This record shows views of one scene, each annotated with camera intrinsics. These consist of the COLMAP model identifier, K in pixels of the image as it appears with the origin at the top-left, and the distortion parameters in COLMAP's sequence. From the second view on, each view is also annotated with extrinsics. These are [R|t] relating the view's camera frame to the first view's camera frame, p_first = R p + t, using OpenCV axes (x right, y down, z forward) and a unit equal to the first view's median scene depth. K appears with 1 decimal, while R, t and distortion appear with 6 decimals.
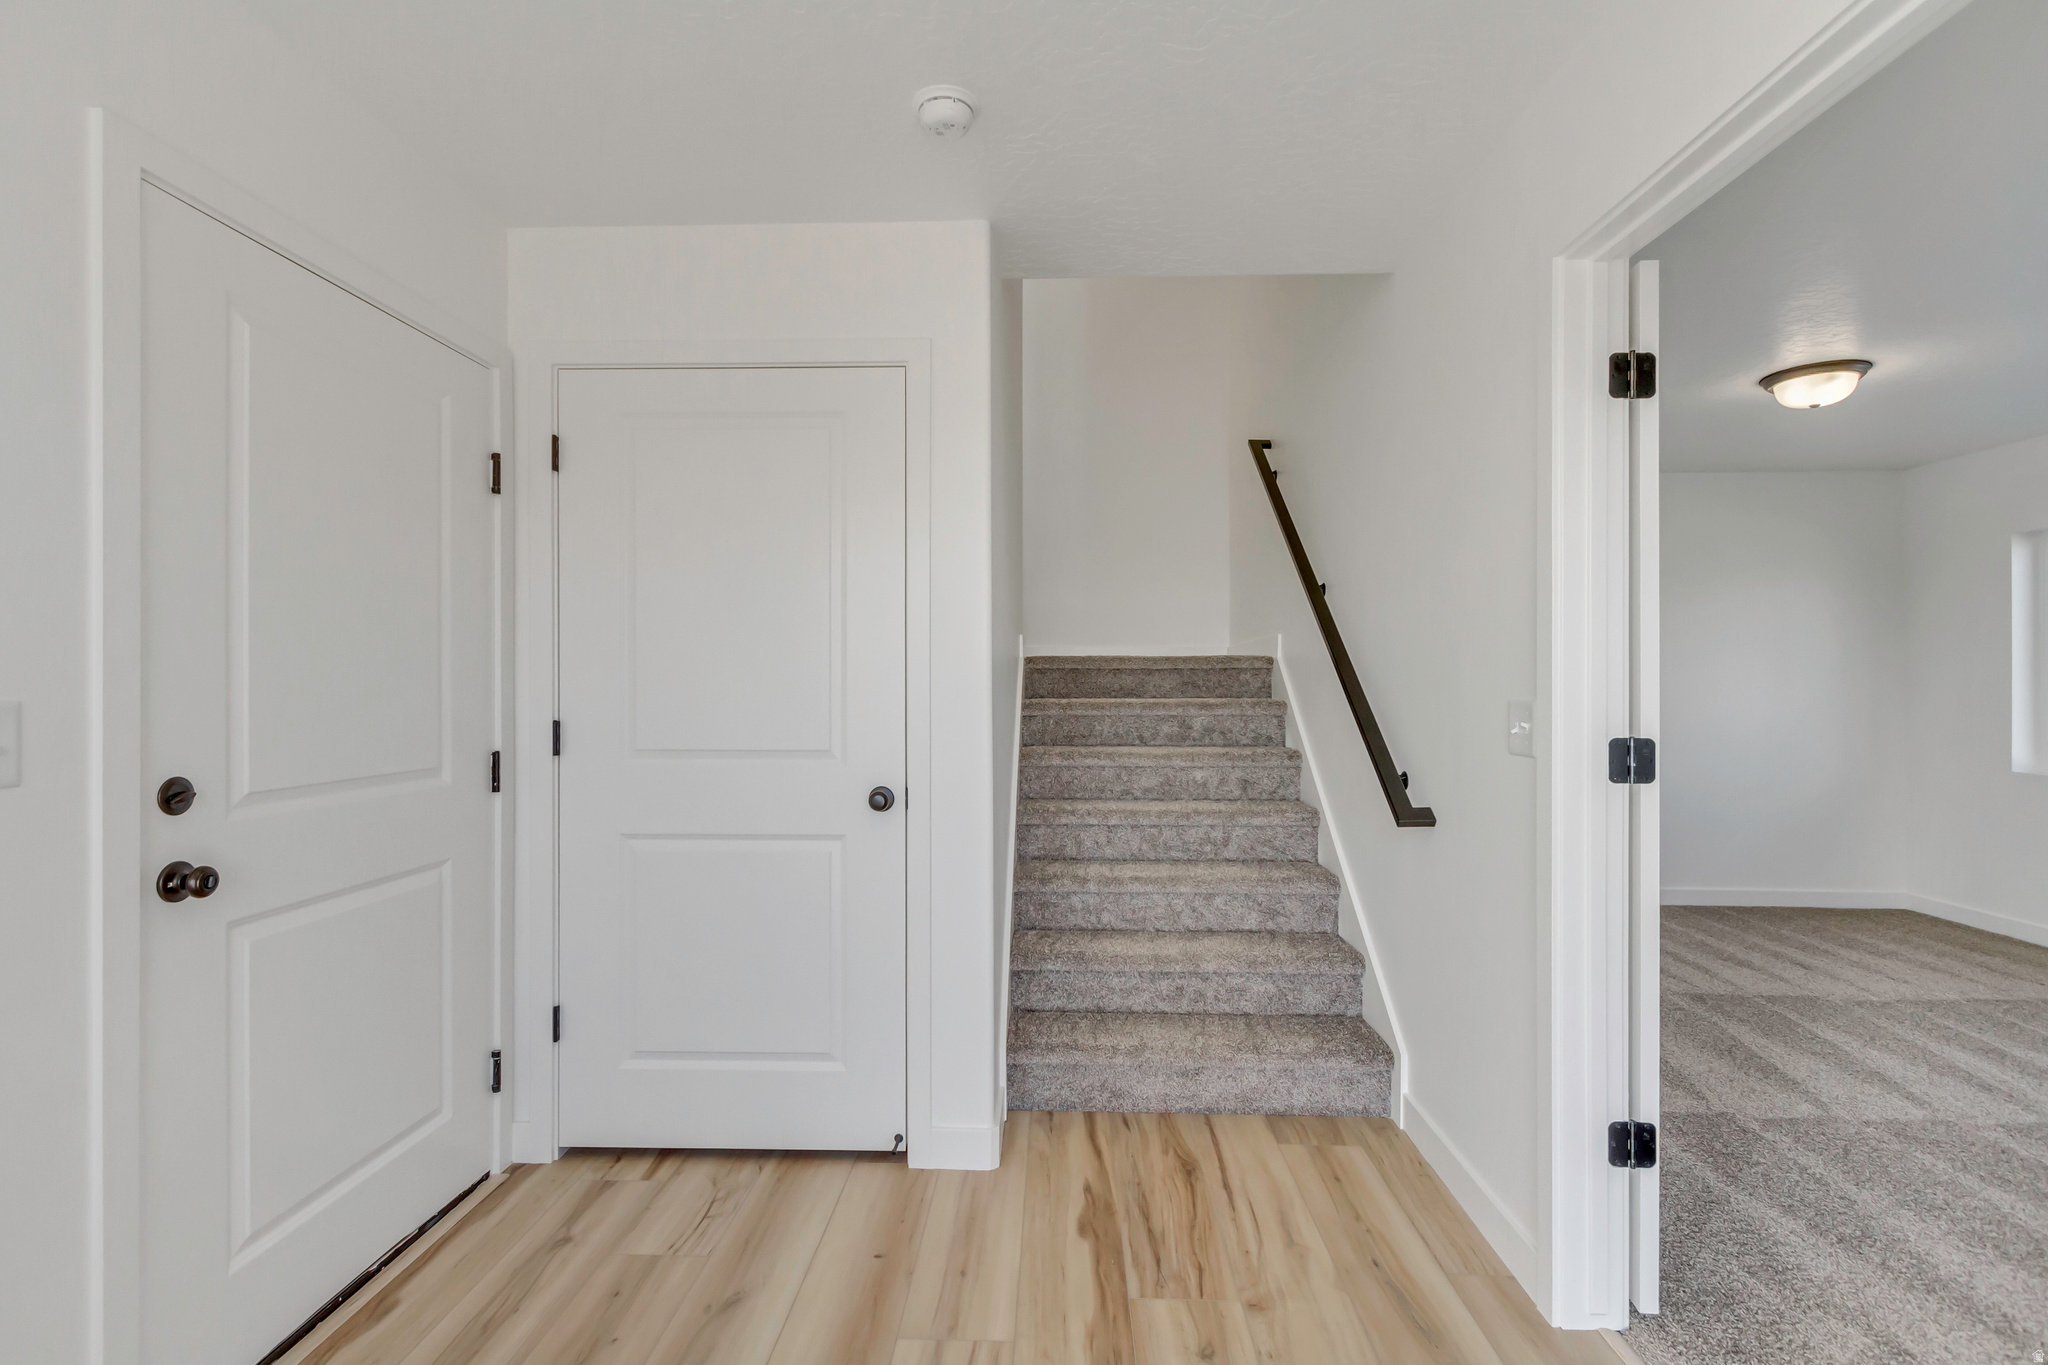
lens RADIAL K [[943.5, 0, 1037.0], [0, 943.5, 679.2], [0, 0, 1]] dist [-0.001336, 0.000758]
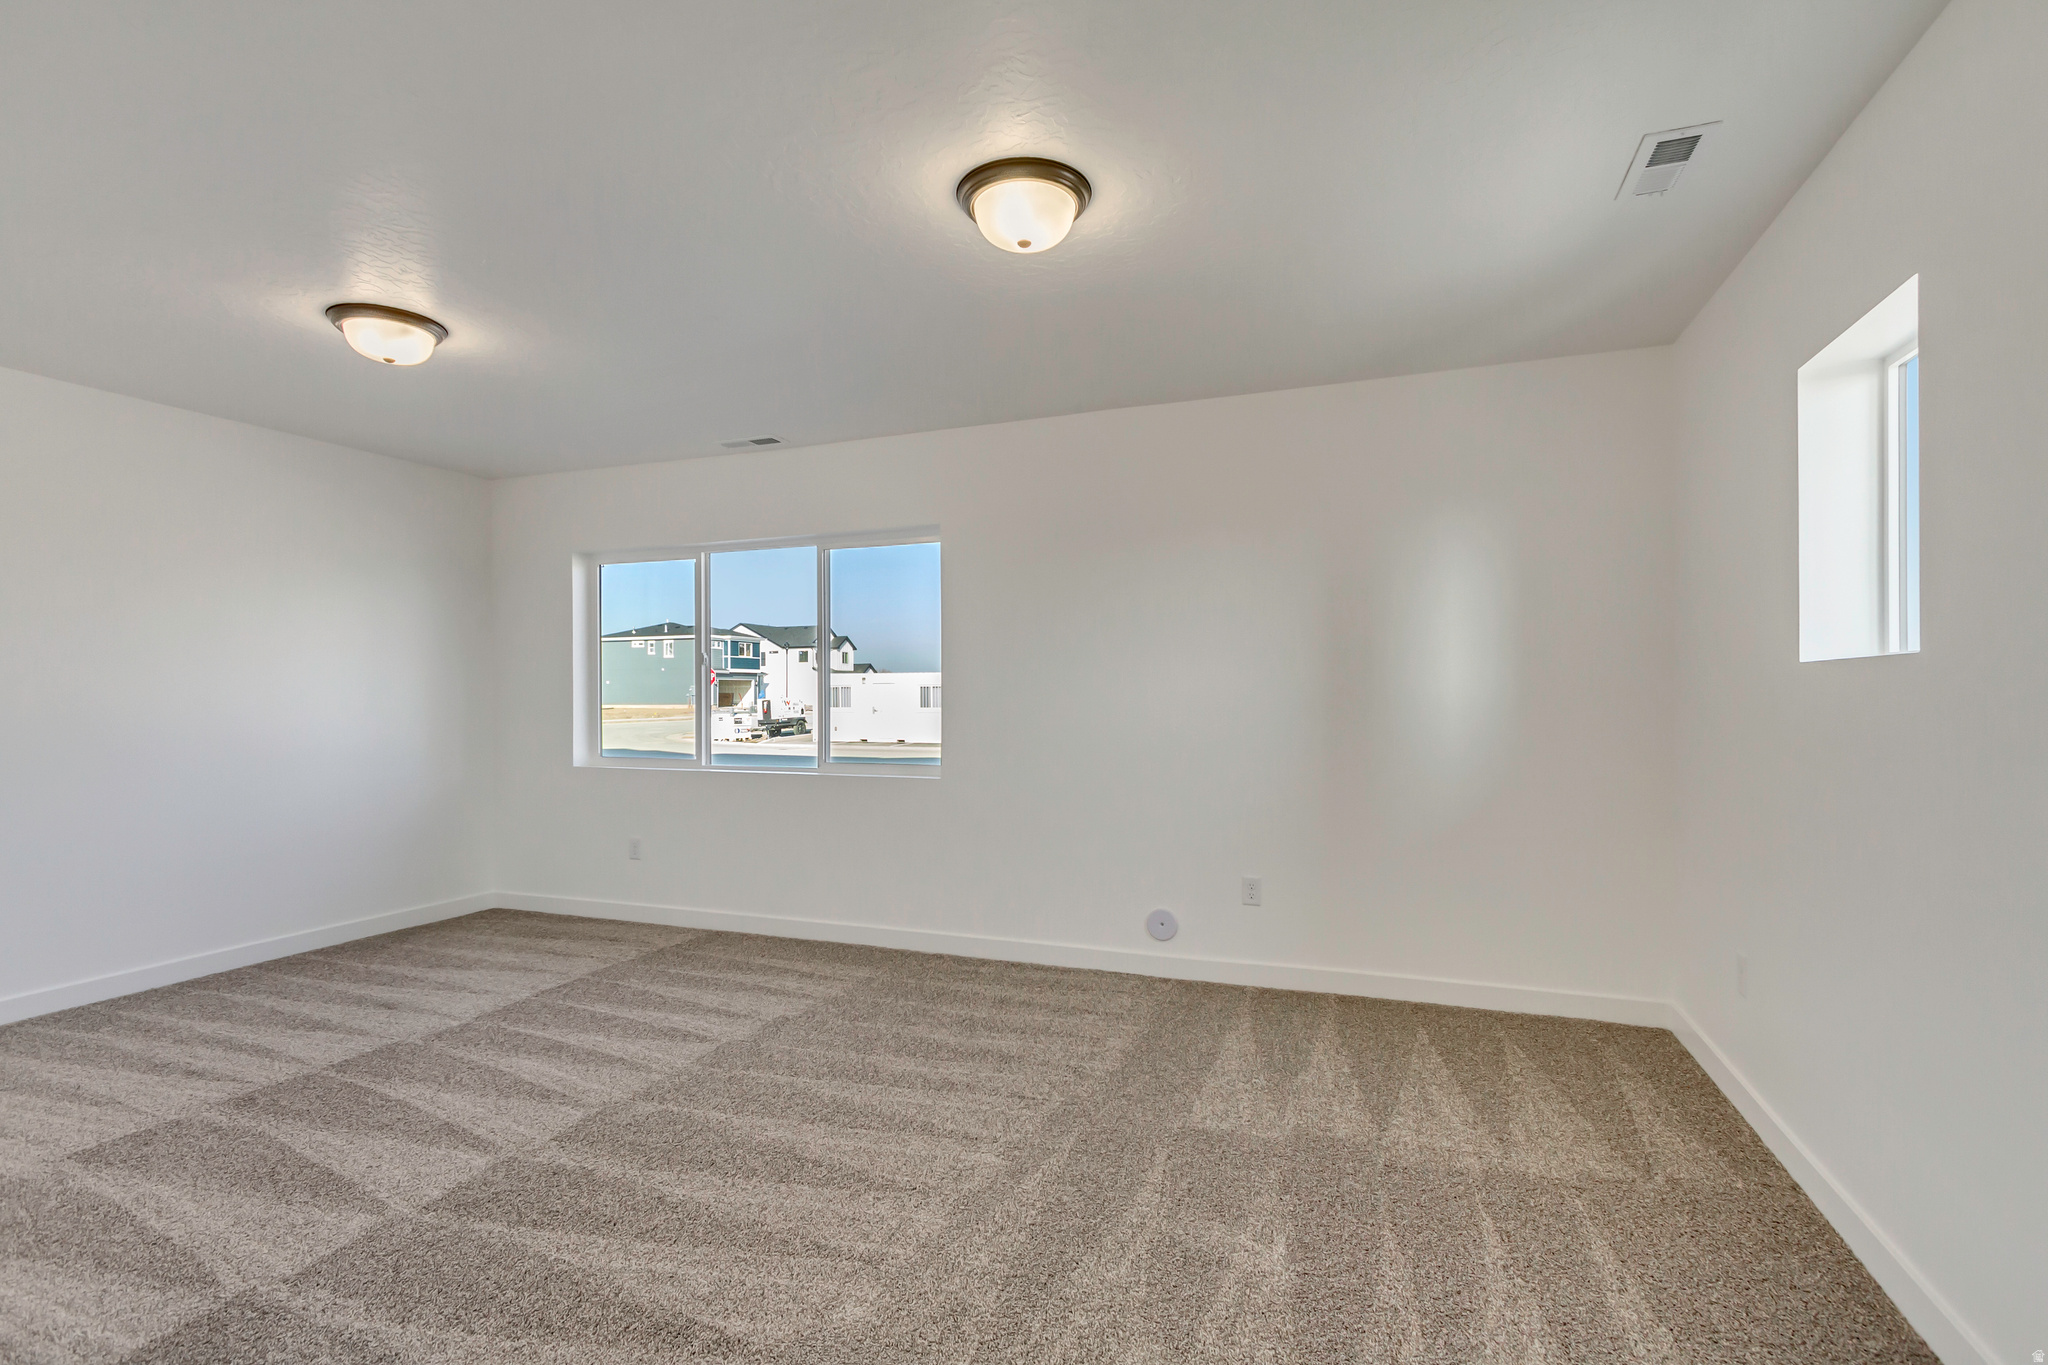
lens RADIAL K [[943.5, 0, 1024.4], [0, 943.5, 687.2], [0, 0, 1]] dist [-0.001336, 0.000758]
pose [[0.324955, 0.003190, 0.945724, 0.204288], [0.000262, 0.999994, -0.003463, 0.010453], [-0.945730, 0.001373, 0.324952, 0.178135]]
